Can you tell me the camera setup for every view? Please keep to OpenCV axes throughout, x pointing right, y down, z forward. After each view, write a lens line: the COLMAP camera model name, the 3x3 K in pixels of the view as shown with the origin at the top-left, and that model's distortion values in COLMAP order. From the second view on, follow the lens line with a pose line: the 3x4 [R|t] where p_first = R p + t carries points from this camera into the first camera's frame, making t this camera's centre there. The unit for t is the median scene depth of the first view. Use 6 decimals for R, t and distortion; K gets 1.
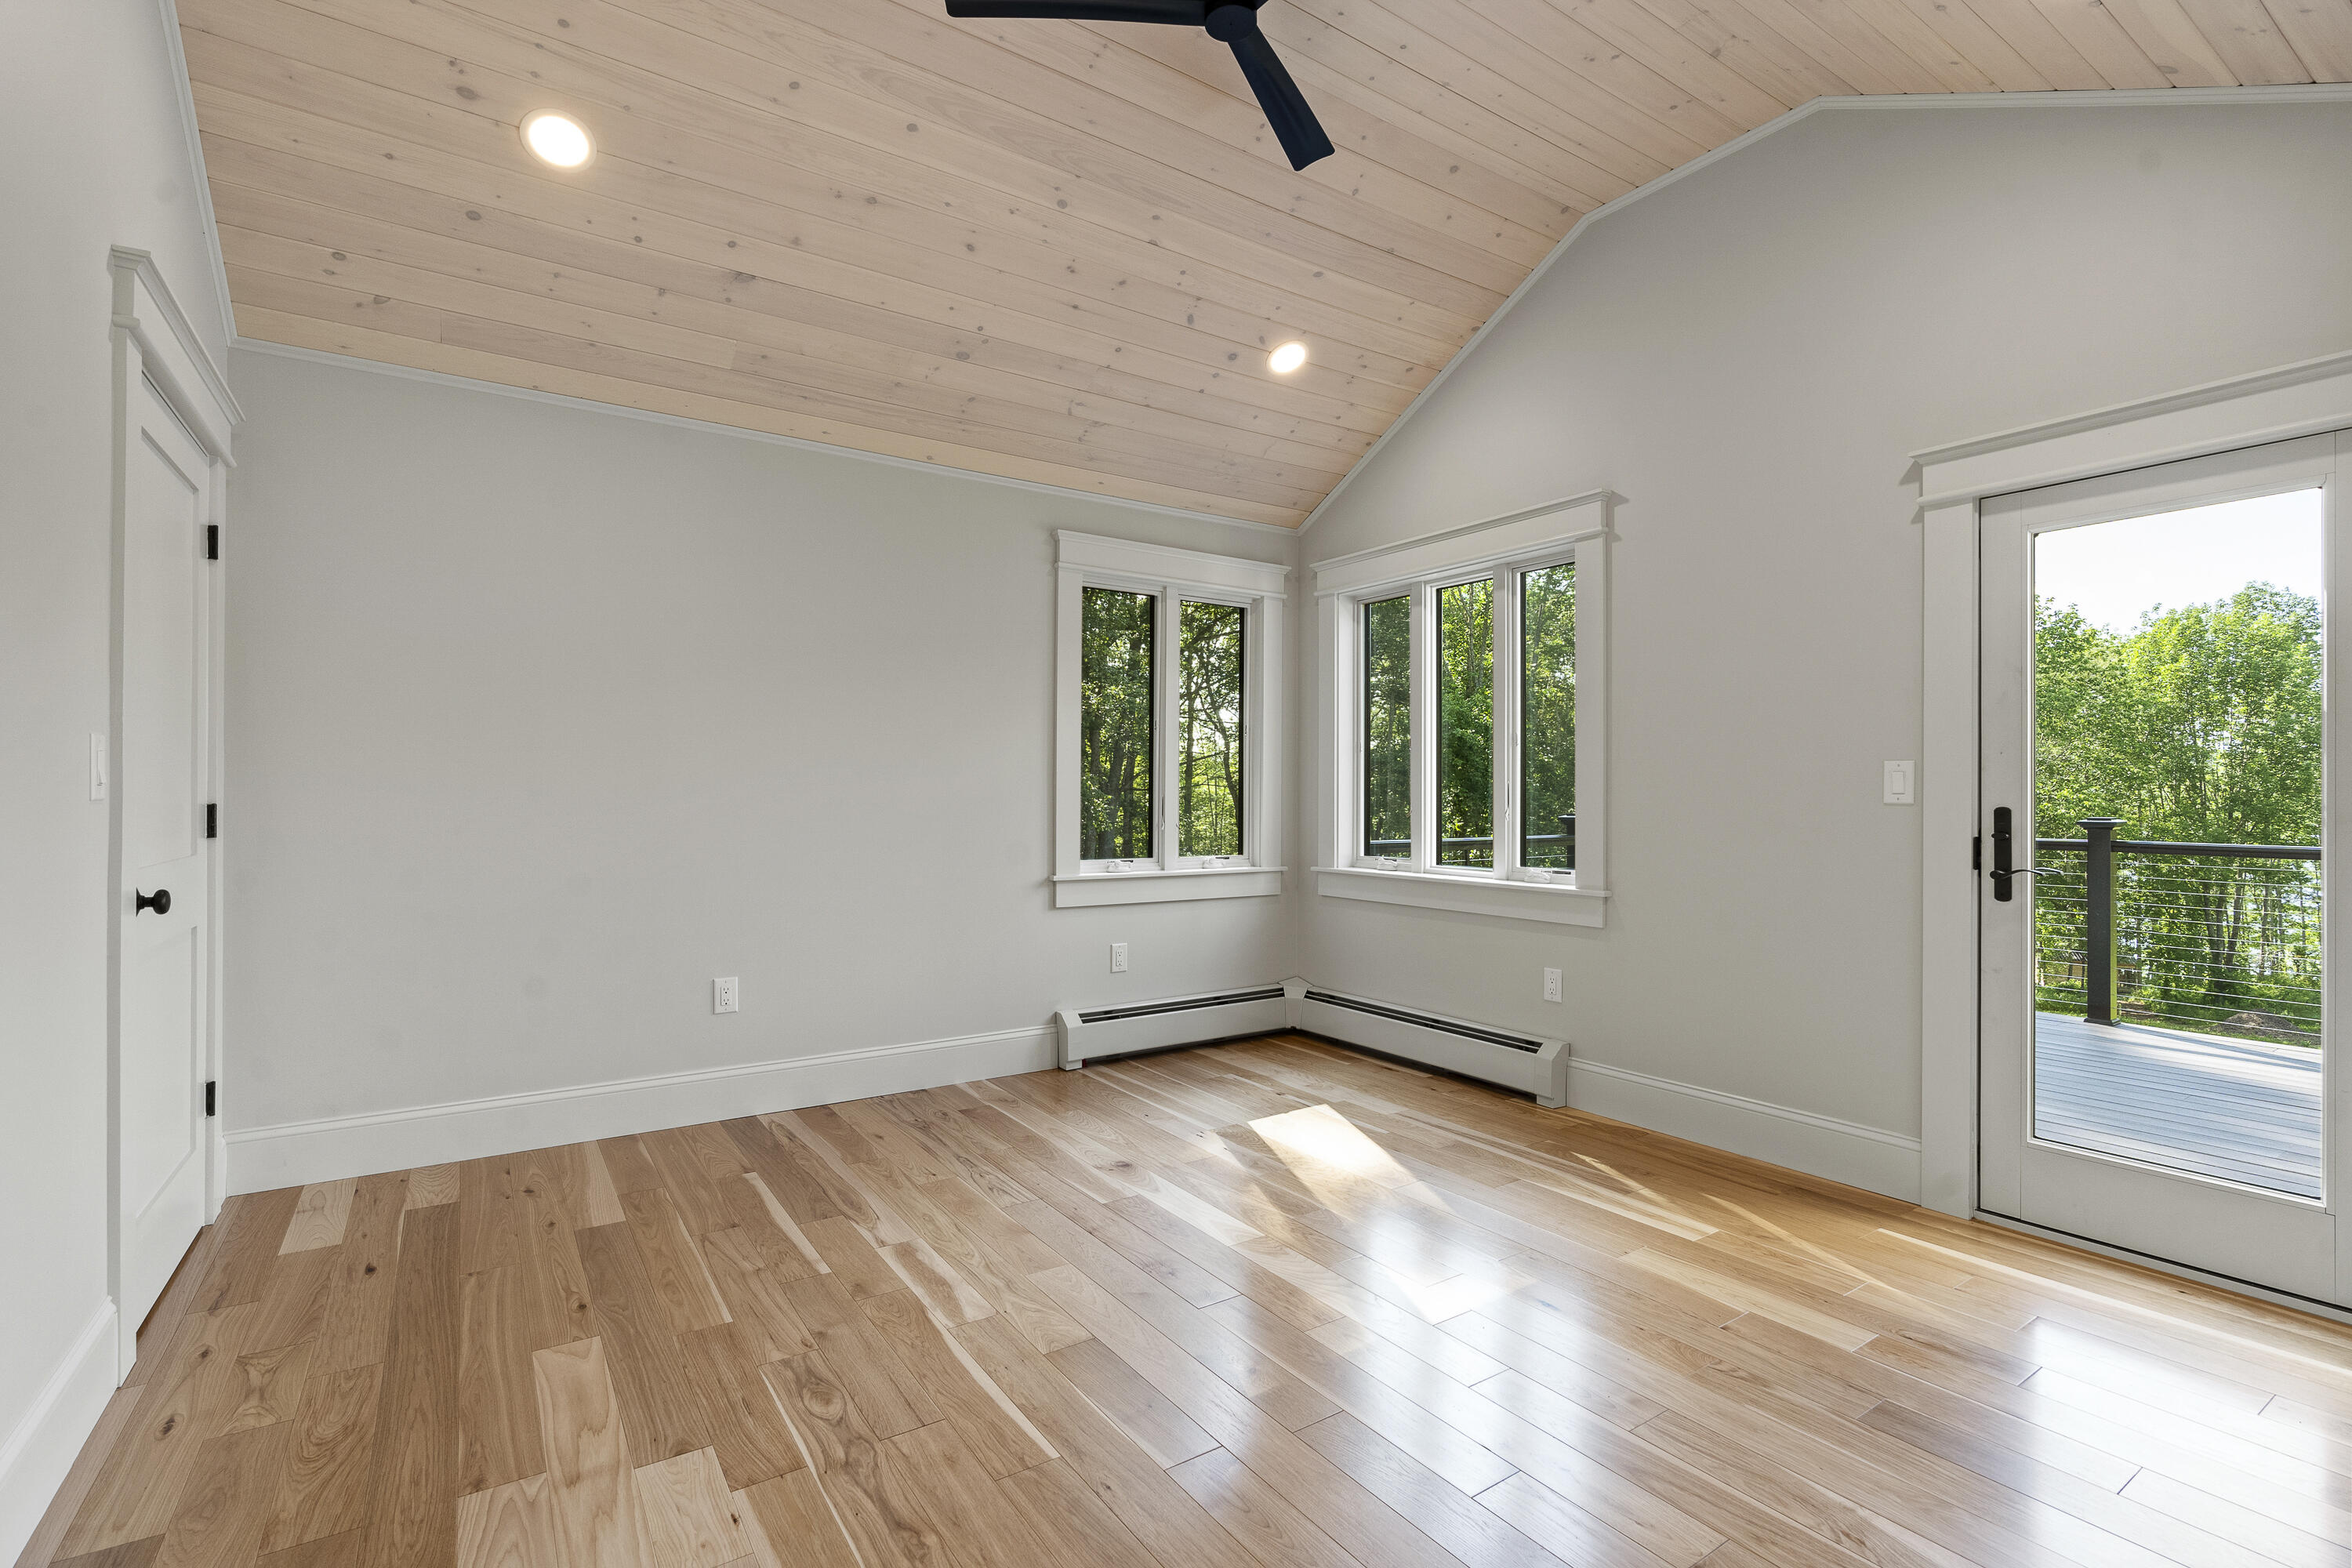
lens RADIAL K [[1078.0, 0, 1174.2], [0, 1078.0, 793.2], [0, 0, 1]] dist [-0.007258, 0.003095]
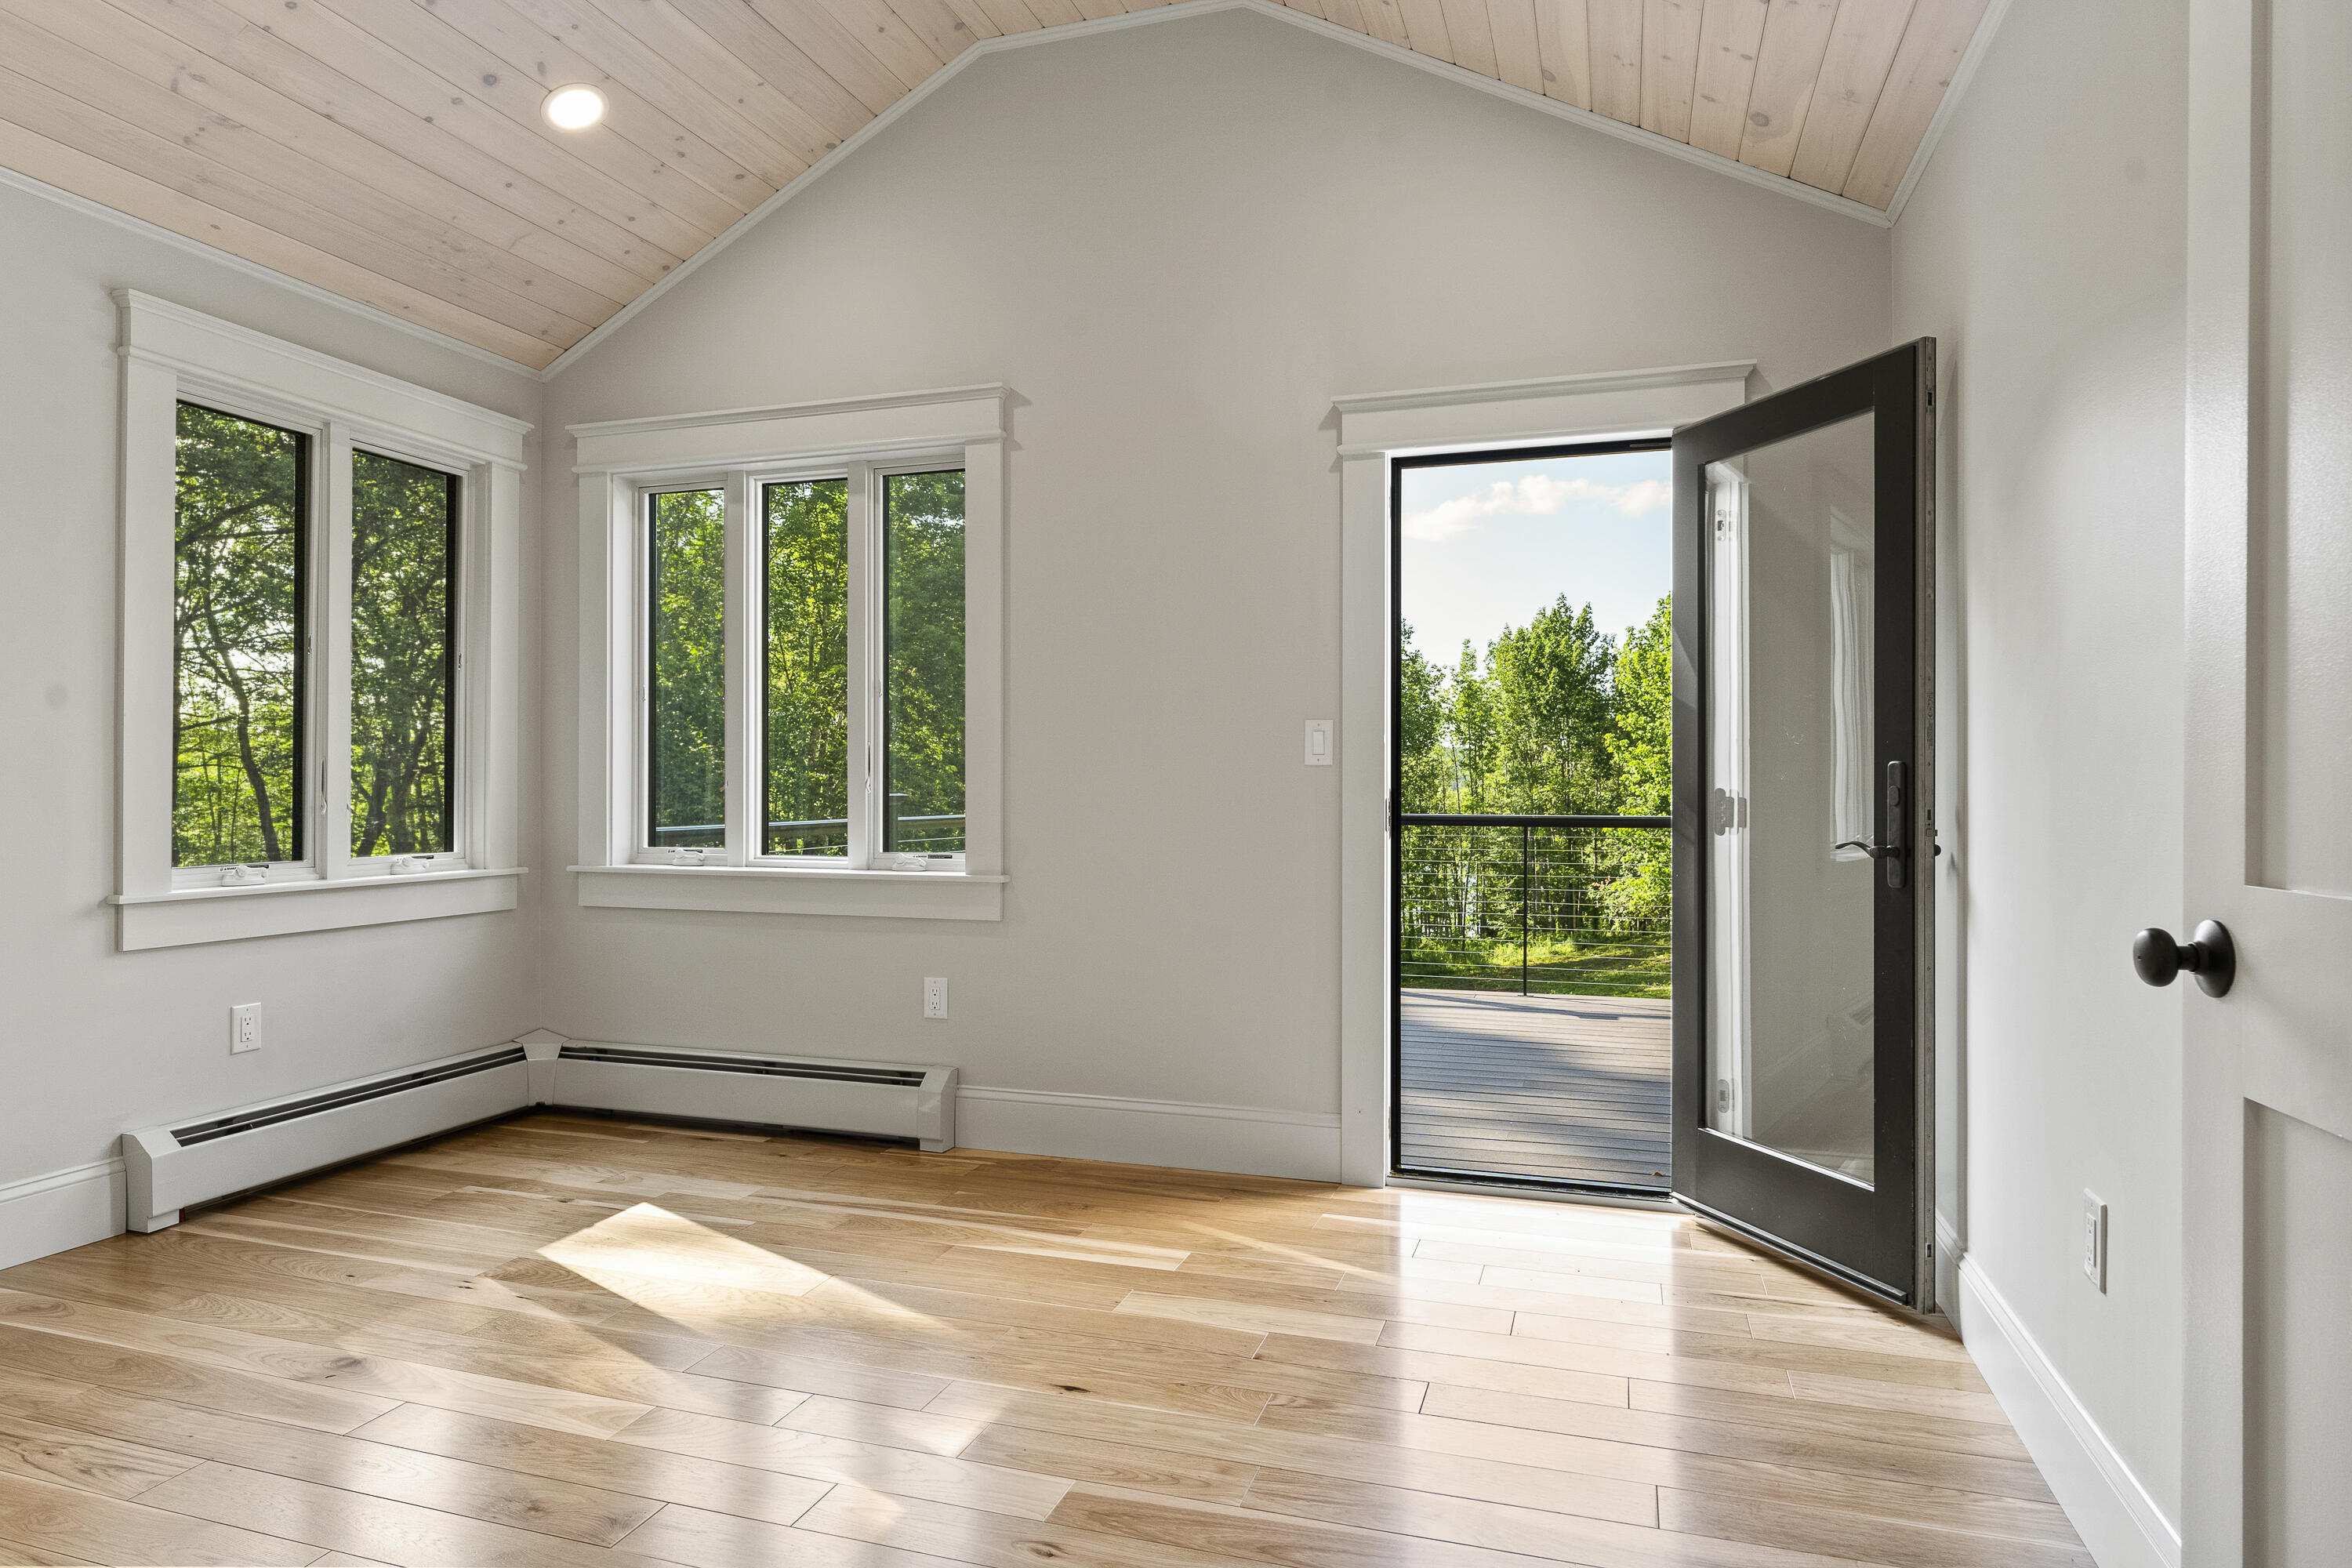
lens RADIAL K [[1351.4, 0, 1181.1], [0, 1351.4, 782.5], [0, 0, 1]] dist [-0.006397, 0.004572]
pose [[0.787102, -0.001234, 0.616821, -0.126756], [0.000626, 0.999999, 0.001202, 0.018925], [-0.616822, -0.000560, 0.787103, 0.108557]]
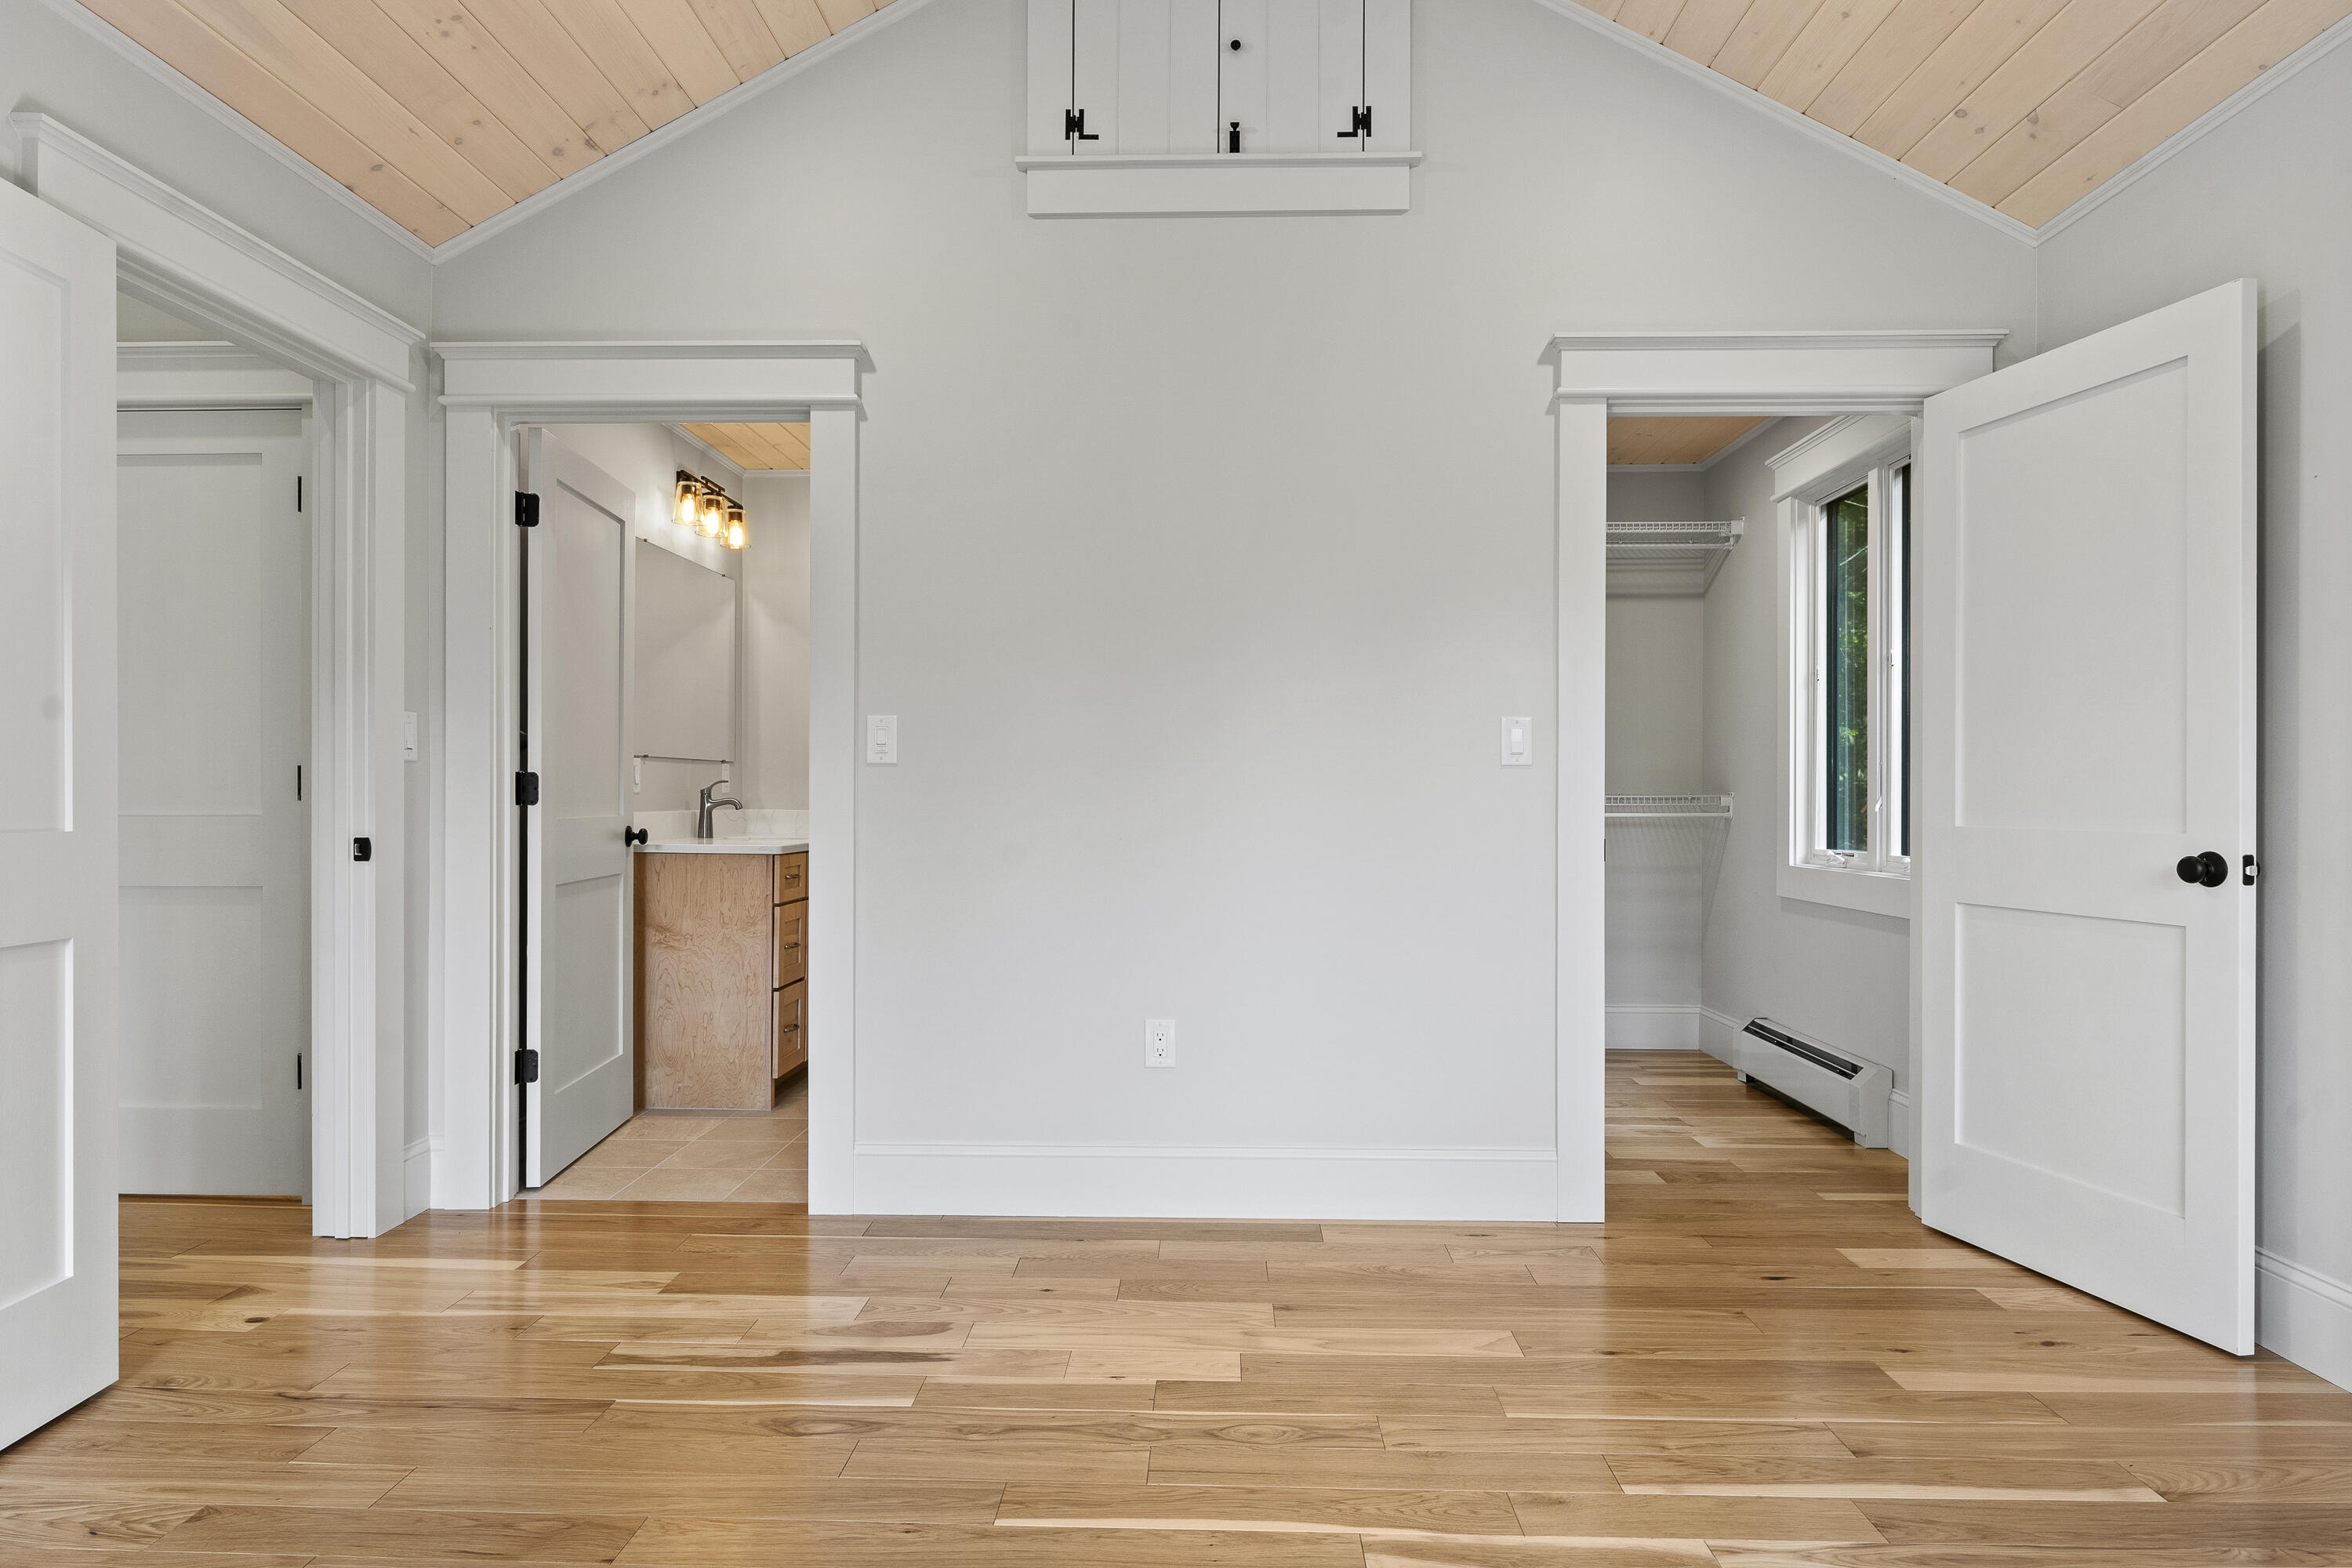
lens RADIAL K [[1351.4, 0, 1169.3], [0, 1351.4, 794.9], [0, 0, 1]] dist [-0.006397, 0.004572]
pose [[-0.584039, -0.004890, -0.811711, 0.328791], [-0.003390, 0.999988, -0.003585, 0.026156], [0.811718, 0.000658, -0.584049, 0.847575]]
